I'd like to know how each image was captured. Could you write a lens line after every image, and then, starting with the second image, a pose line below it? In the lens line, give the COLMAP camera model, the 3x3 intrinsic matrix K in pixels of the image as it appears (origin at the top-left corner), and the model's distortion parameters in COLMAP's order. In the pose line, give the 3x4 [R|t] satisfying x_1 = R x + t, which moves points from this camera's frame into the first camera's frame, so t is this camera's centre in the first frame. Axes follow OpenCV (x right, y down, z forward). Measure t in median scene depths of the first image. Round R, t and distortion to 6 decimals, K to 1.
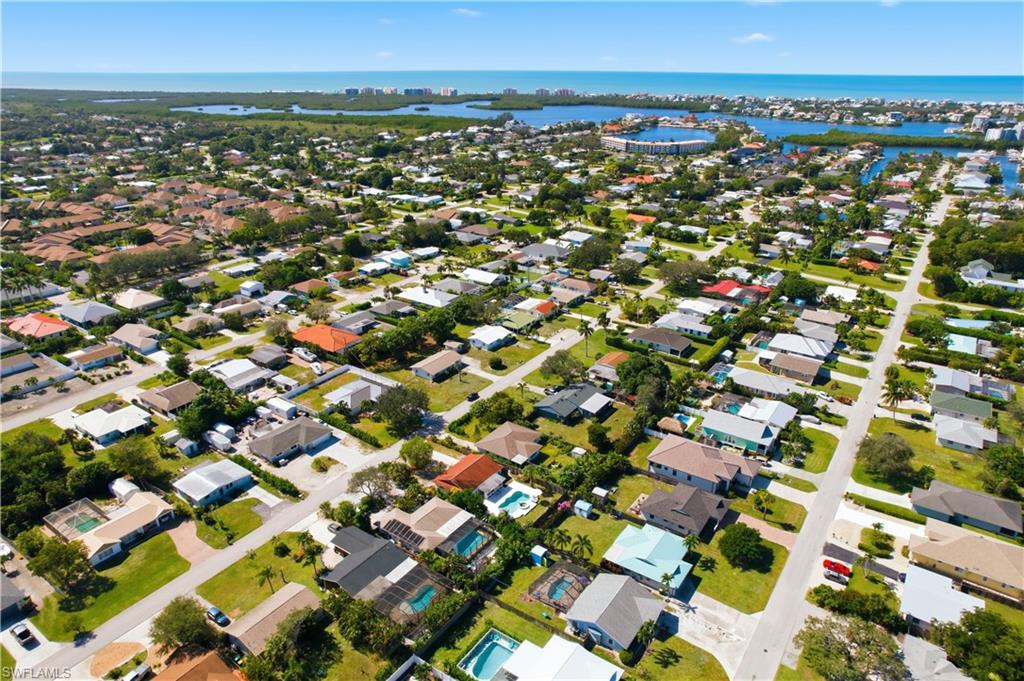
lens RADIAL K [[657.2, 0, 512.0], [0, 657.2, 340.5], [0, 0, 1]] dist [-0.049009, 0.000566]
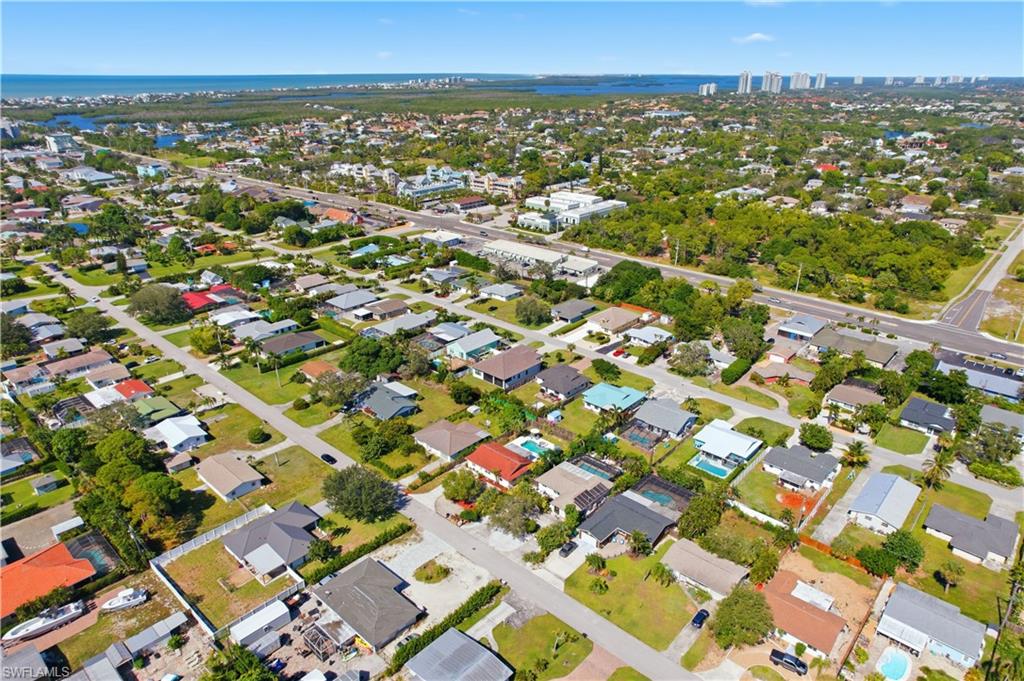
lens RADIAL K [[657.2, 0, 512.0], [0, 657.2, 340.5], [0, 0, 1]] dist [-0.049009, 0.000566]
pose [[0.129721, -0.383427, 0.914416, -0.740349], [0.382481, 0.870186, 0.310621, -0.217746], [-0.914812, 0.309452, 0.259535, 0.520453]]
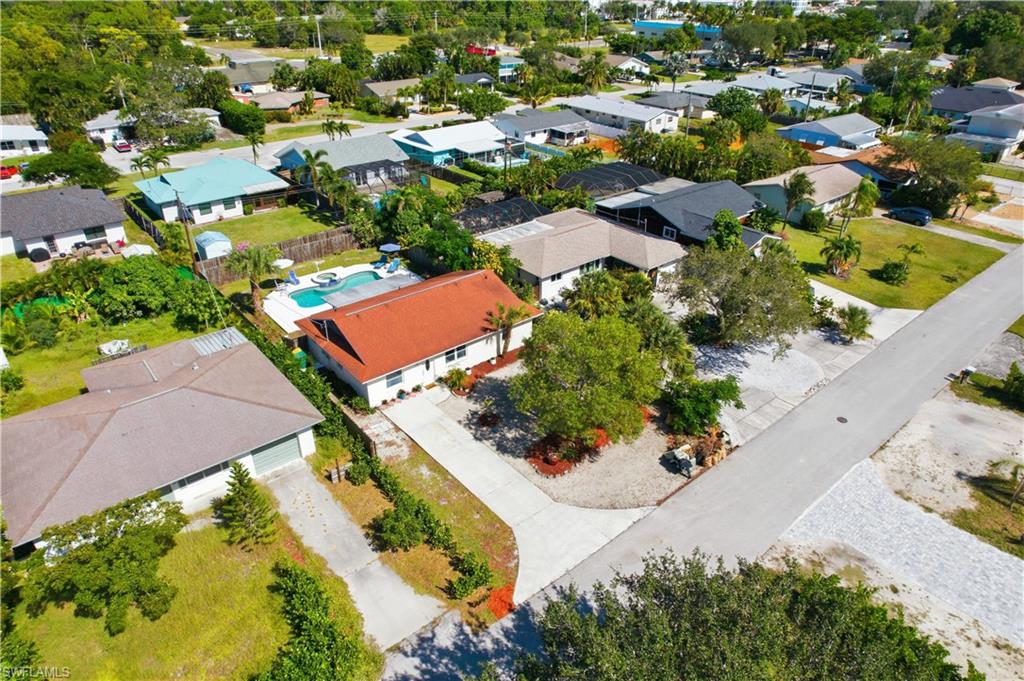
lens RADIAL K [[657.2, 0, 512.0], [0, 657.2, 340.5], [0, 0, 1]] dist [-0.049009, 0.000566]
pose [[-0.966753, -0.146451, 0.209619, -0.152770], [0.076549, 0.616409, 0.783697, -0.031304], [-0.243984, 0.773688, -0.584704, 0.926146]]
